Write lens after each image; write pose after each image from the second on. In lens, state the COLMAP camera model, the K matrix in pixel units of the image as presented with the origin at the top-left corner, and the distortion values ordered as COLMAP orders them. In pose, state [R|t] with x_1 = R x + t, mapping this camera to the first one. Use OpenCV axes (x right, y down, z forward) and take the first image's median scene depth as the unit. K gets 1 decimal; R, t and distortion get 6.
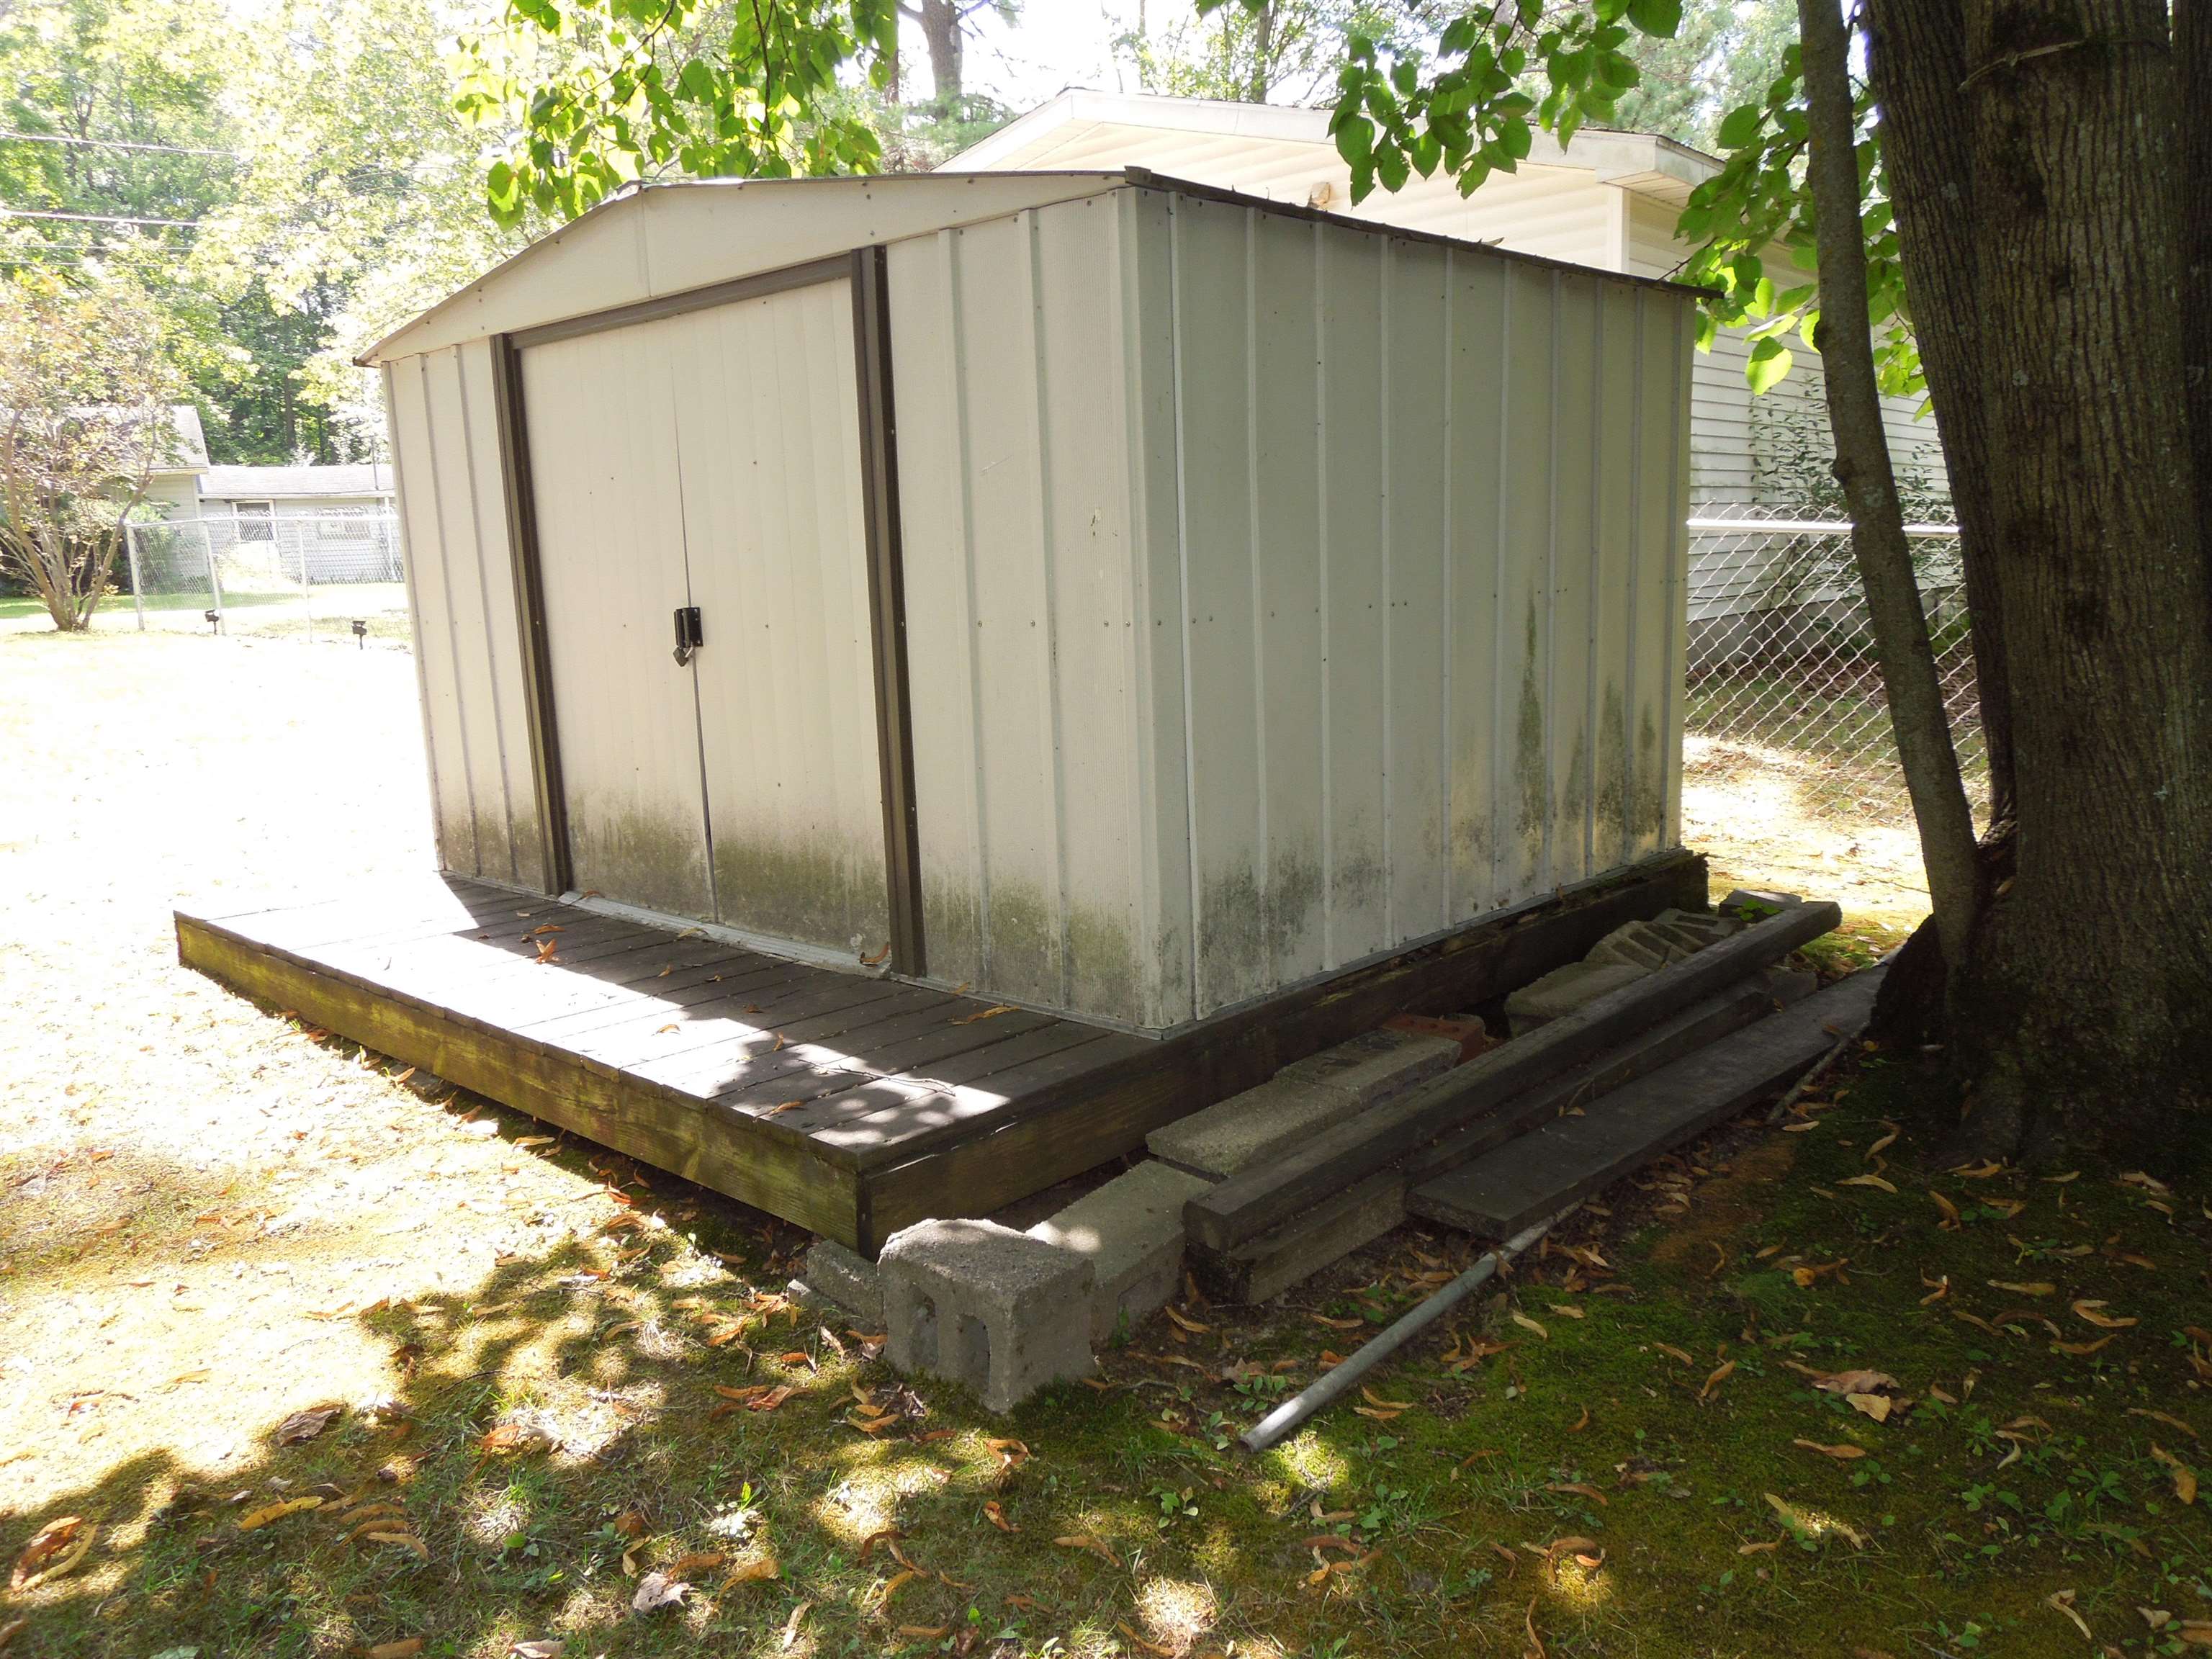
lens RADIAL K [[1640.3, 0, 1104.1], [0, 1640.3, 832.5], [0, 0, 1]] dist [-0.012454, -0.002189]
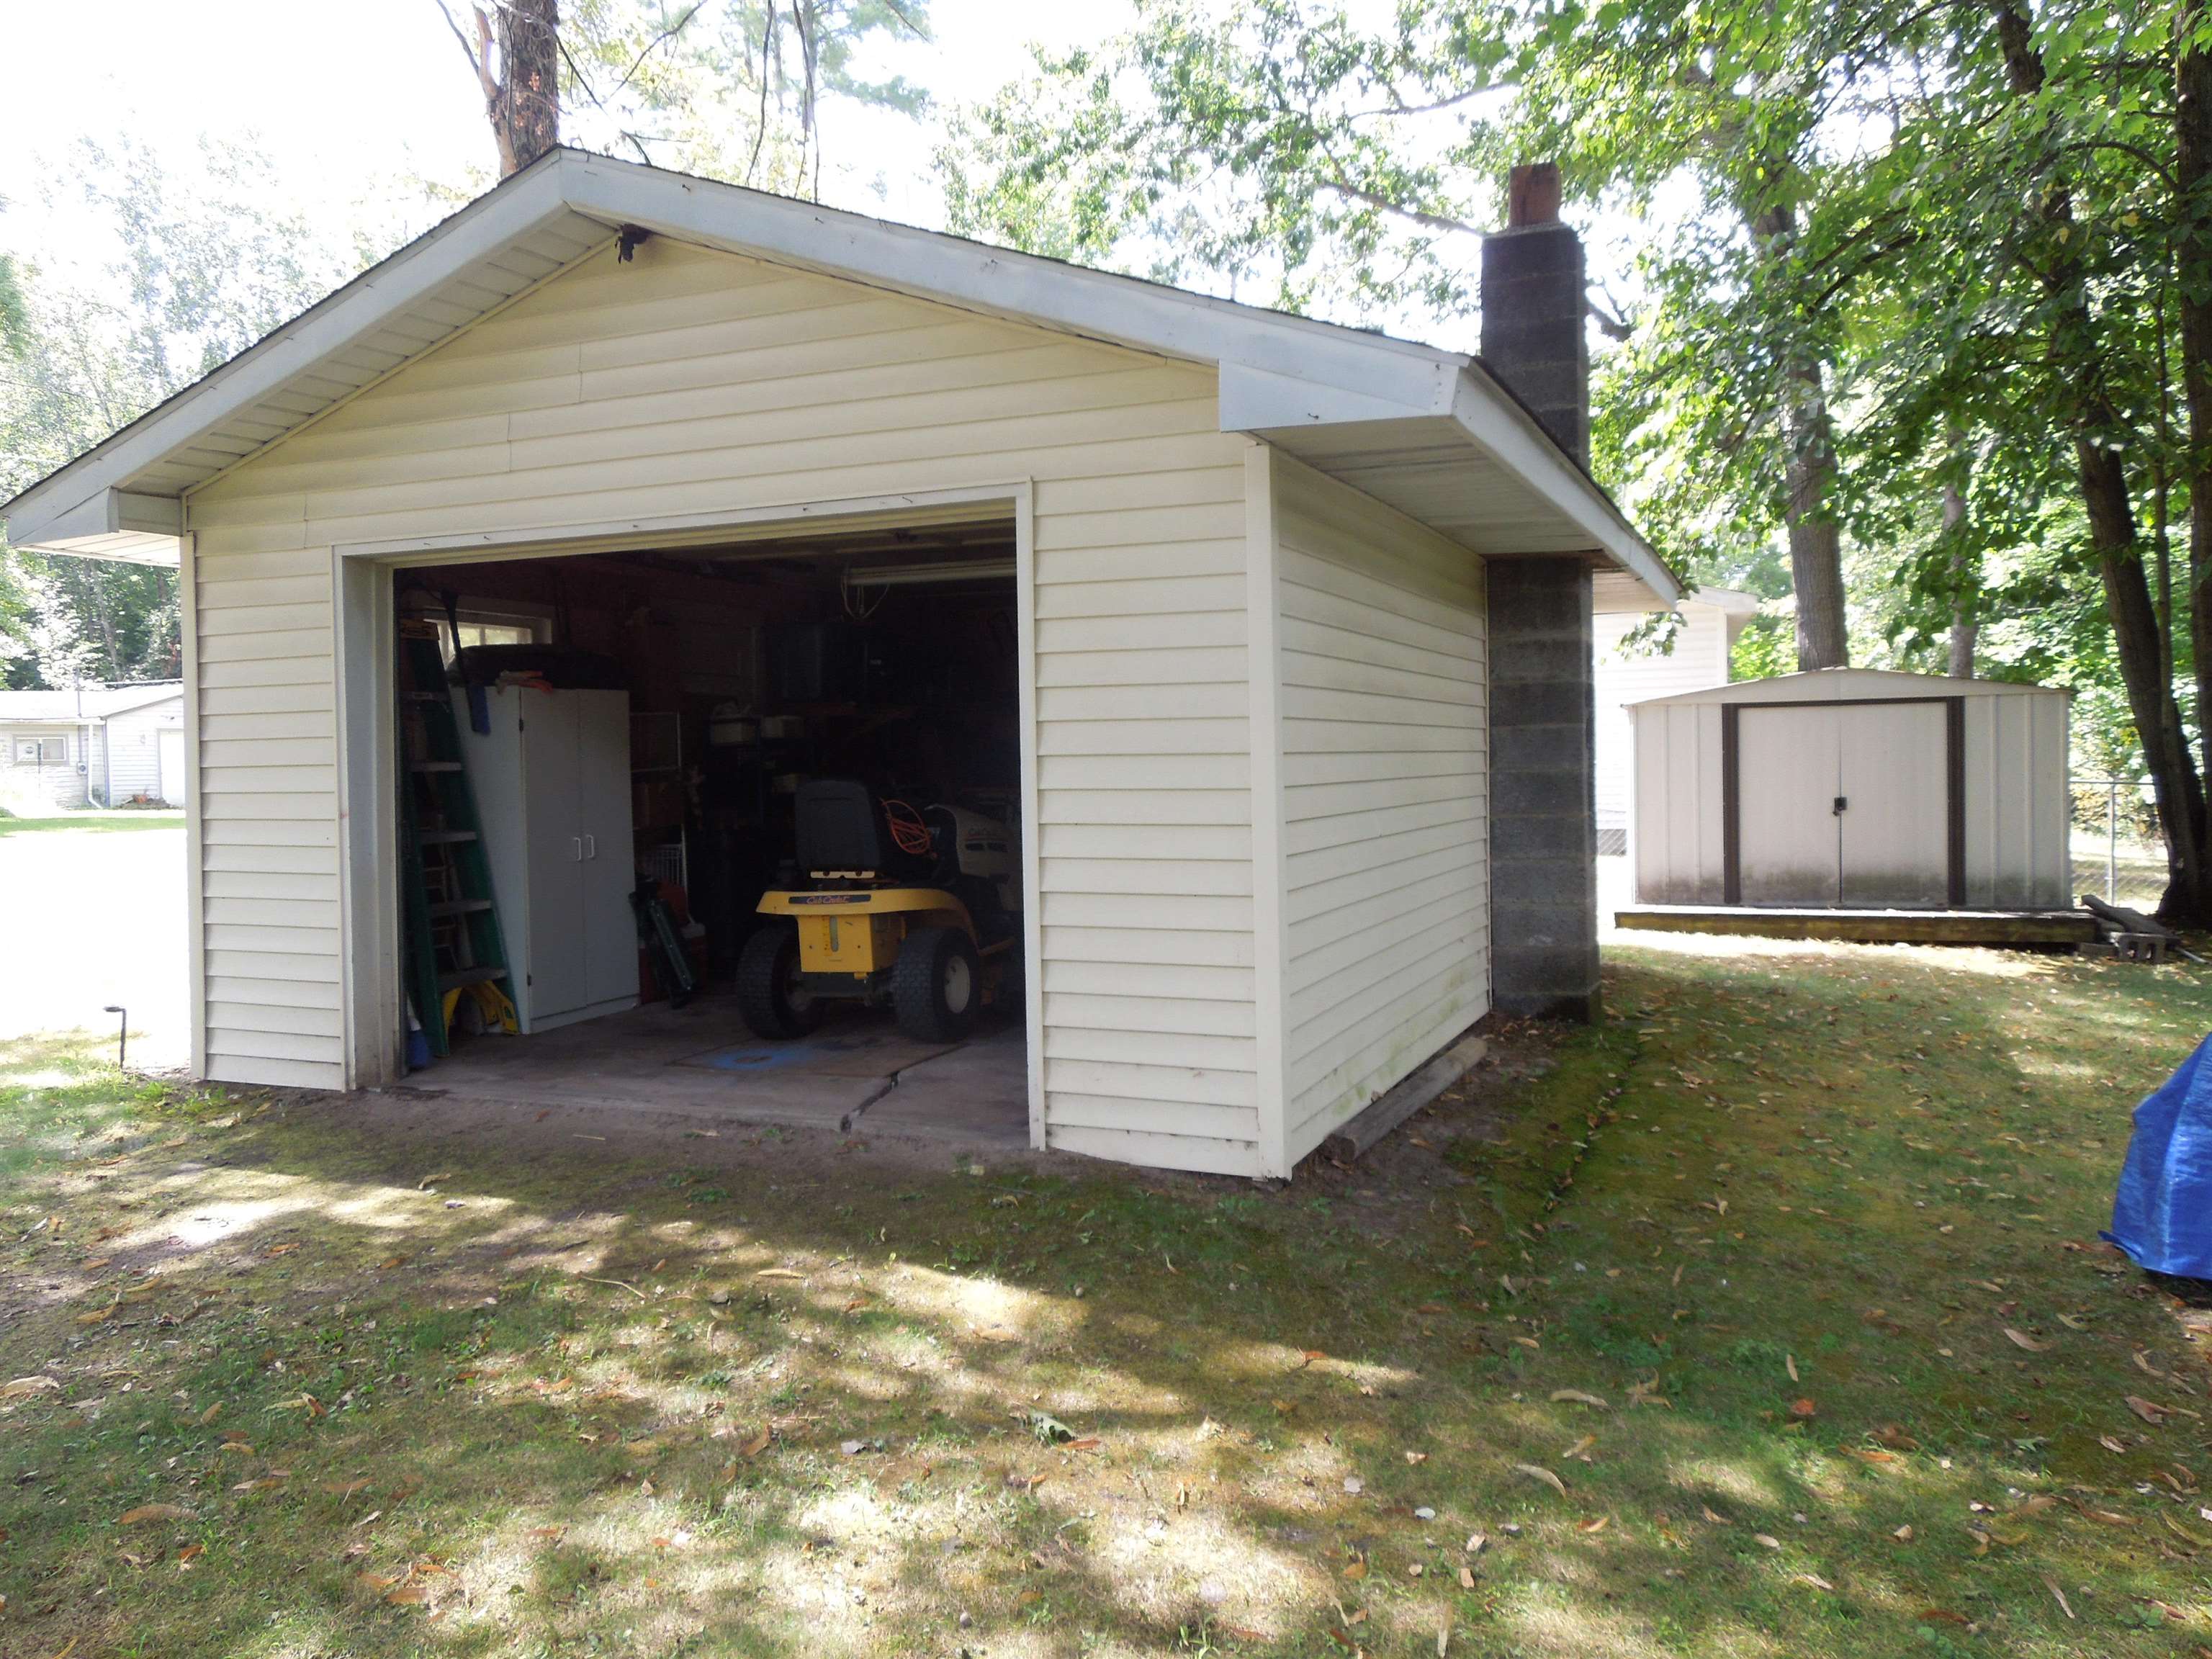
lens RADIAL K [[1640.3, 0, 1110.2], [0, 1640.3, 823.9], [0, 0, 1]] dist [-0.012454, -0.002189]
pose [[0.942223, 0.012001, 0.334772, -2.503515], [0.040031, 0.988163, -0.148092, 0.303149], [-0.332587, 0.152937, 0.930589, -1.356831]]
